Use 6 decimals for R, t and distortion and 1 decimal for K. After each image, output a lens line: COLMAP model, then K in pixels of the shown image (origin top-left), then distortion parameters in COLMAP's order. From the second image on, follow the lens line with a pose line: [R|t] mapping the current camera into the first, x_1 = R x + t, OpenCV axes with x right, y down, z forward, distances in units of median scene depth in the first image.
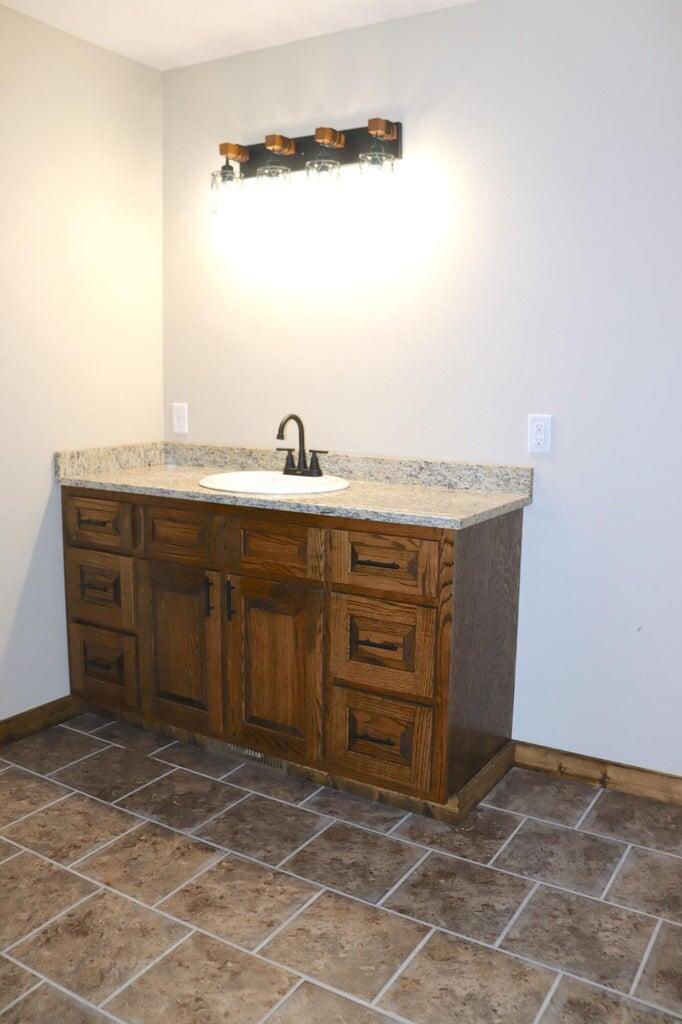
lens RADIAL K [[871.6, 0, 352.0], [0, 871.6, 496.6], [0, 0, 1]] dist [-0.171505, 0.169347]
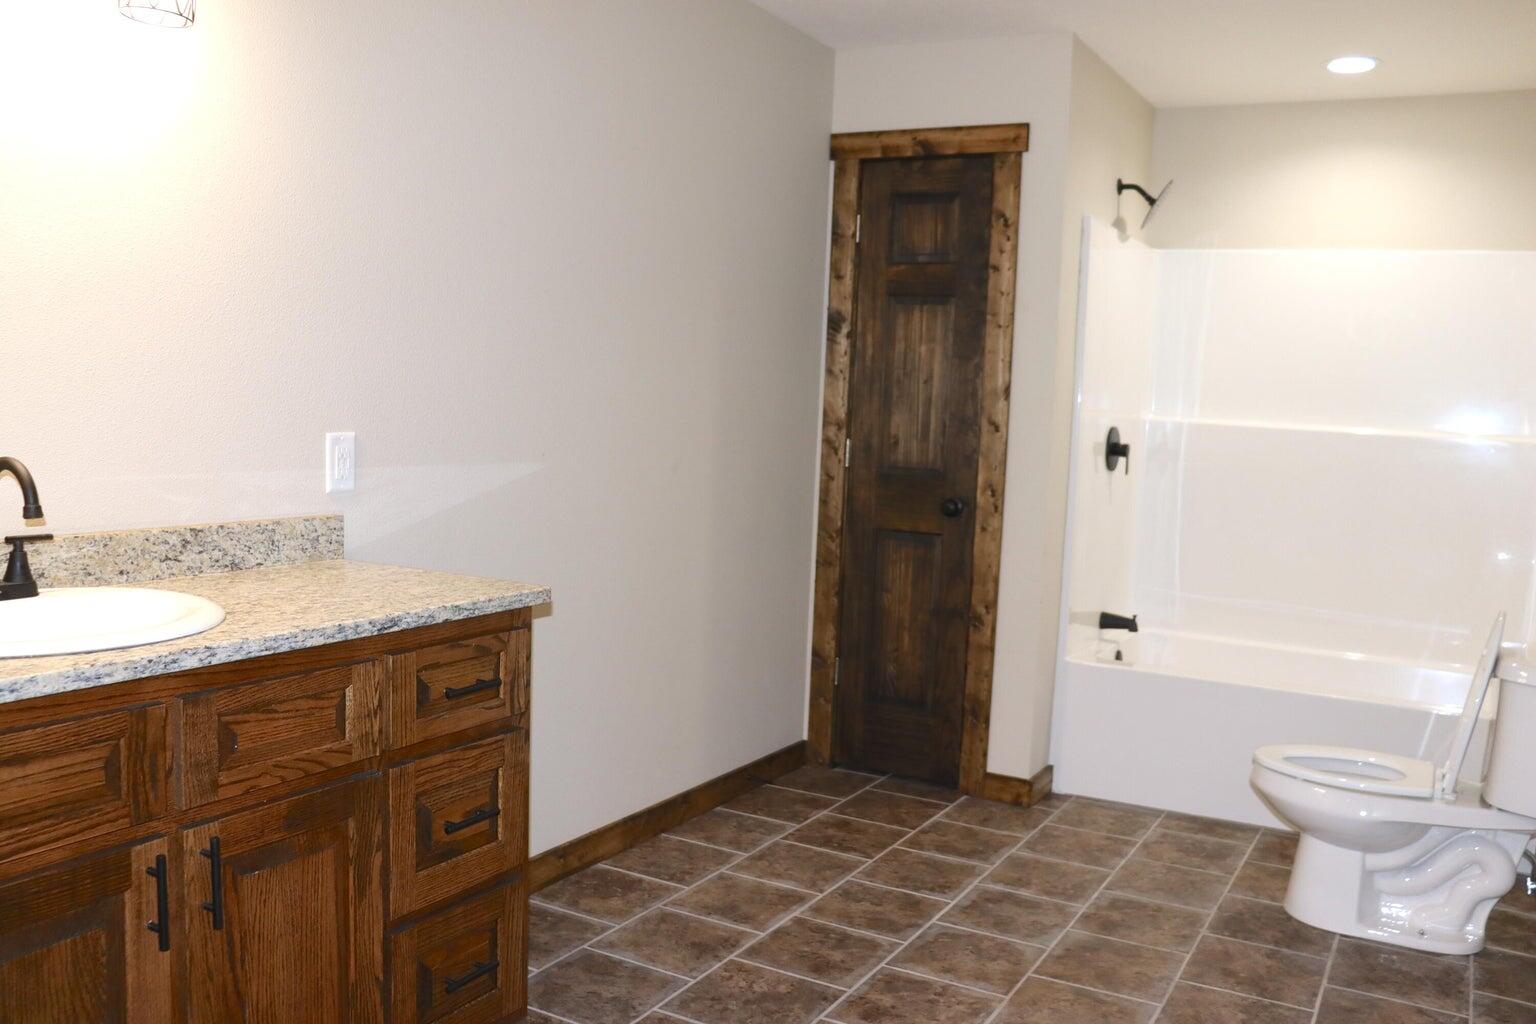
lens RADIAL K [[1307.4, 0, 786.1], [0, 1307.4, 527.6], [0, 0, 1]] dist [-0.171505, 0.169347]
pose [[-0.052252, -0.112905, 0.992231, -0.820199], [0.097129, 0.988303, 0.117573, -0.112148], [-0.993899, 0.102518, -0.040674, 0.761444]]
